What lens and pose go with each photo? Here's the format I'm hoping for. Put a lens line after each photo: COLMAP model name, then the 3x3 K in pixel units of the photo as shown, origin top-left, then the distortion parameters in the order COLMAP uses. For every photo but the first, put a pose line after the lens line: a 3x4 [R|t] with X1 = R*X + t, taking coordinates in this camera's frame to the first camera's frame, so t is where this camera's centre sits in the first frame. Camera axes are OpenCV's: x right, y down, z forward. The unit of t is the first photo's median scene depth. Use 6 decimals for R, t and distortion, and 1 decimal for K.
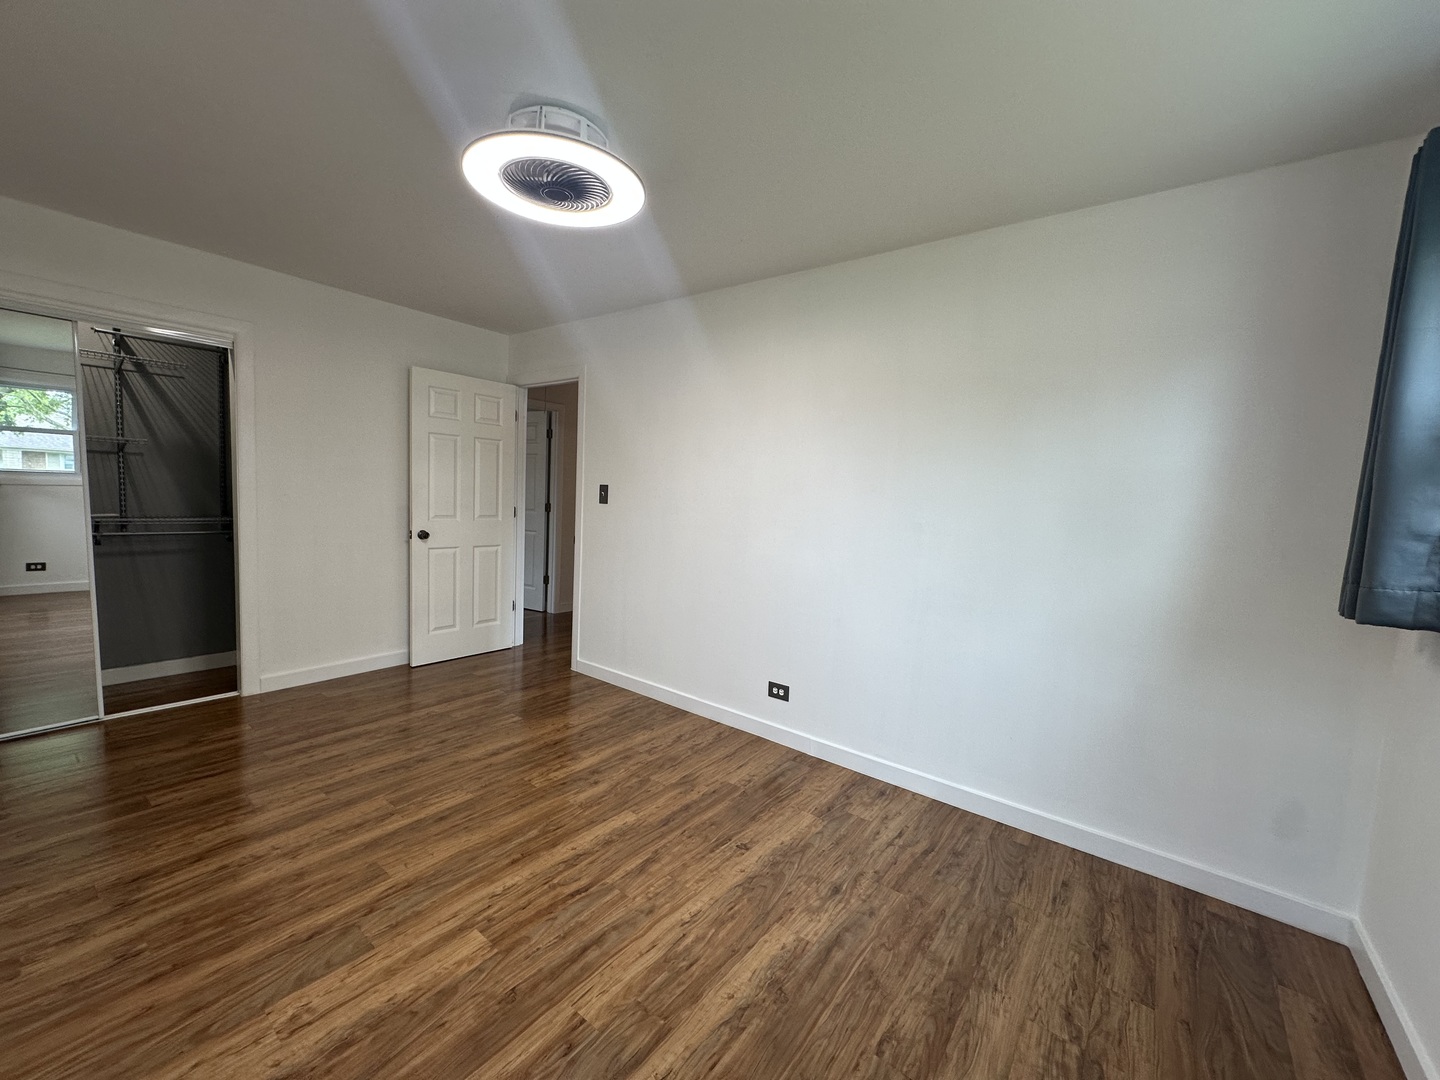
lens RADIAL K [[574.4, 0, 720.3], [0, 574.4, 546.4], [0, 0, 1]] dist [-0.000076, 0.000326]
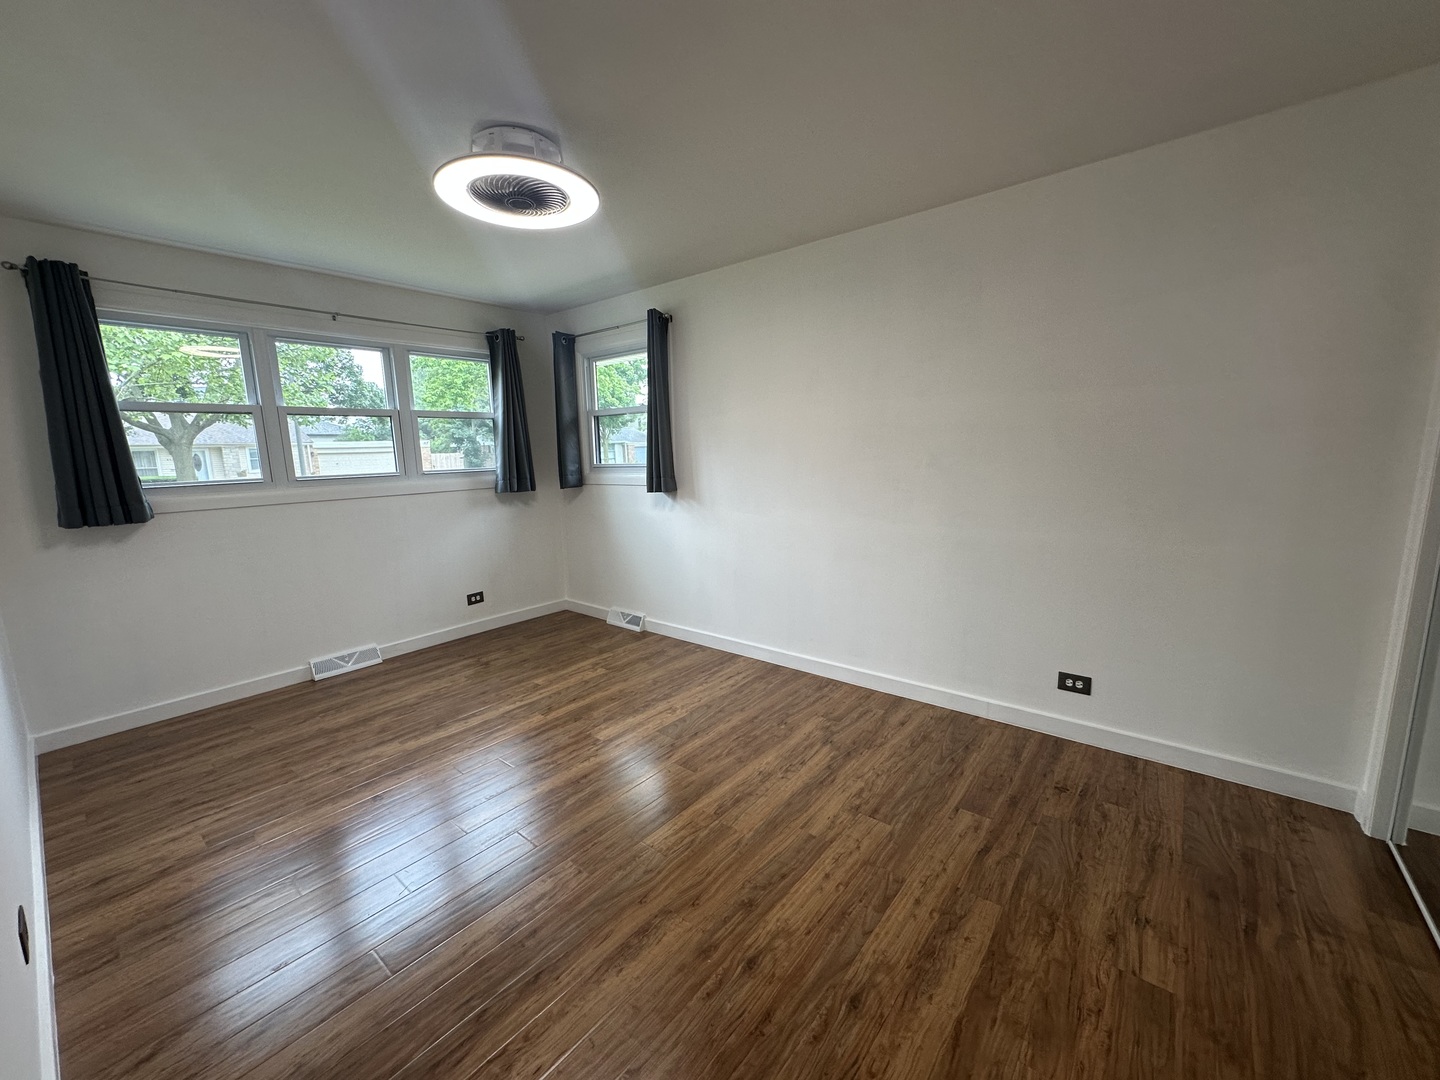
lens RADIAL K [[574.4, 0, 721.1], [0, 574.4, 540.5], [0, 0, 1]] dist [-0.000076, 0.000326]
pose [[-0.999310, -0.028408, 0.023941, -0.571336], [-0.021607, 0.968647, 0.247499, -0.209891], [-0.030222, 0.246811, -0.968592, 1.764806]]
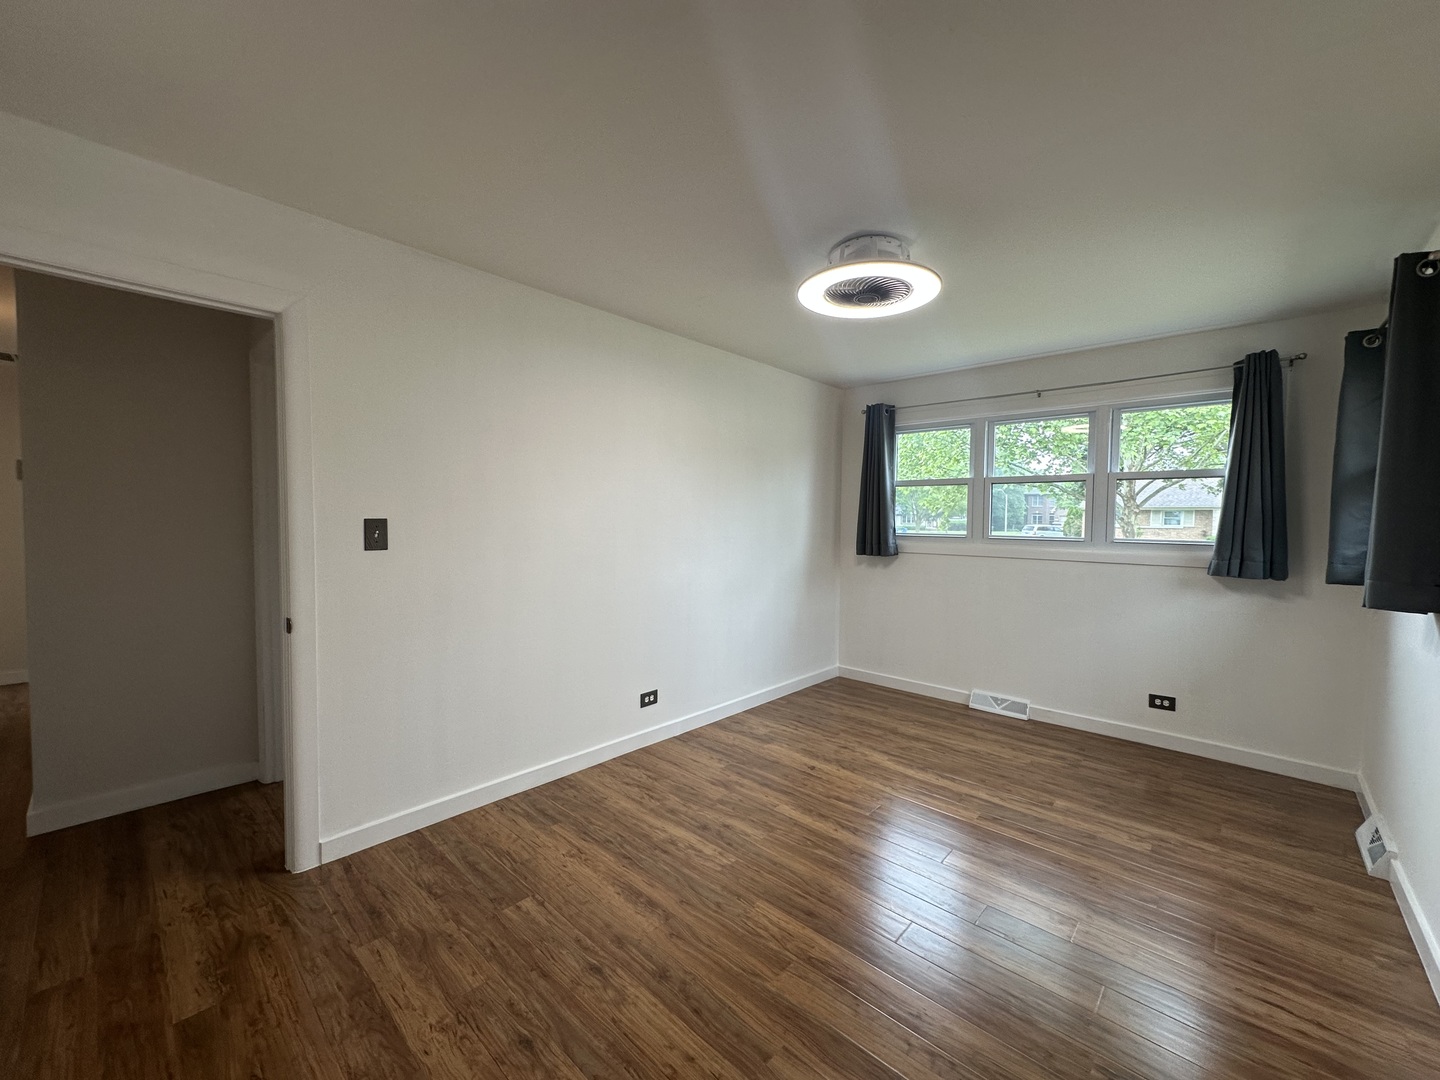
lens RADIAL K [[574.4, 0, 716.8], [0, 574.4, 545.7], [0, 0, 1]] dist [-0.000076, 0.000326]
pose [[0.089928, -0.097329, 0.991181, -1.271160], [0.081099, 0.992624, 0.090113, -0.174109], [-0.992641, 0.072280, 0.097158, 0.978385]]
